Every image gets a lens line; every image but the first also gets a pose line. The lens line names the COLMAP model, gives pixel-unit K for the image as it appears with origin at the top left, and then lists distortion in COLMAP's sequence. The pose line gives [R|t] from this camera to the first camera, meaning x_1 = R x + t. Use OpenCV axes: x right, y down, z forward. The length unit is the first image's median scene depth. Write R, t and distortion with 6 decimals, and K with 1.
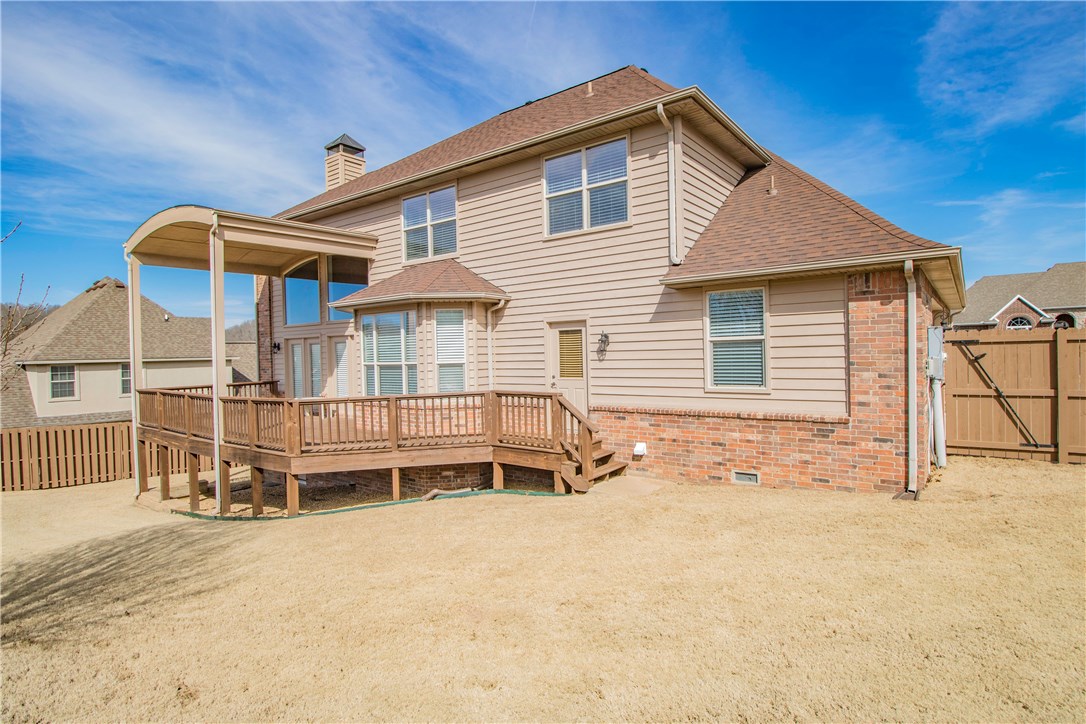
lens RADIAL K [[570.5, 0, 548.6], [0, 570.5, 356.0], [0, 0, 1]] dist [0.001980, 0.001009]
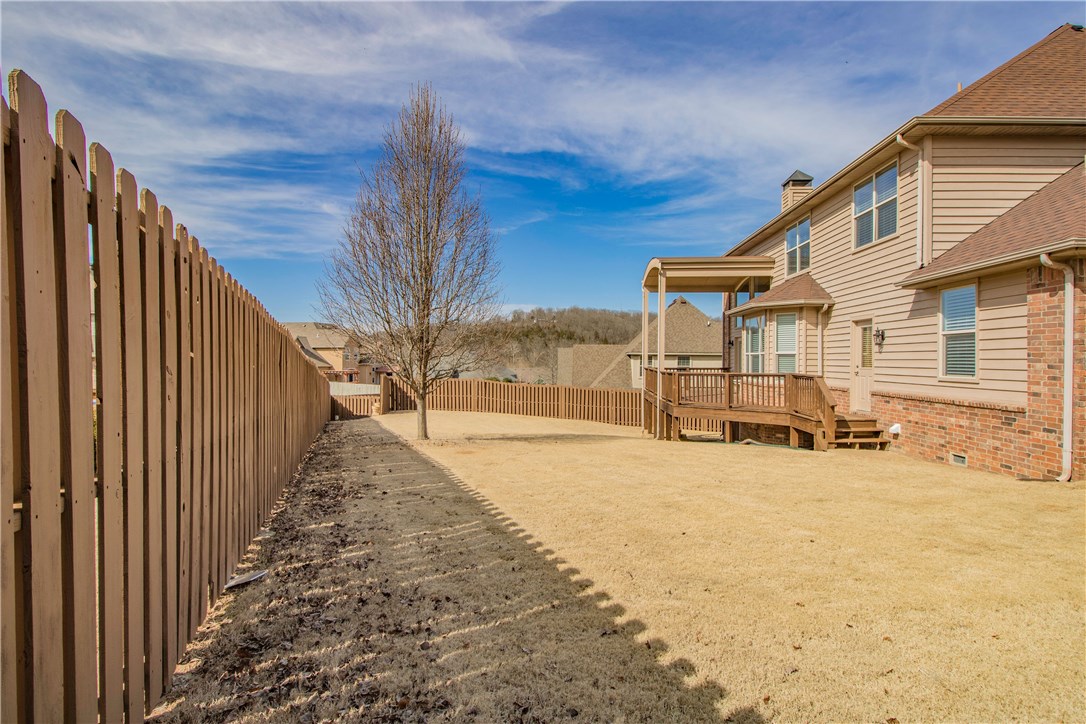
lens RADIAL K [[570.5, 0, 549.9], [0, 570.5, 360.2], [0, 0, 1]] dist [0.001980, 0.001009]
pose [[0.559279, 0.028890, -0.828476, 0.739729], [-0.026622, 0.999503, 0.016882, 0.023446], [0.828552, 0.012614, 0.559770, -0.239488]]
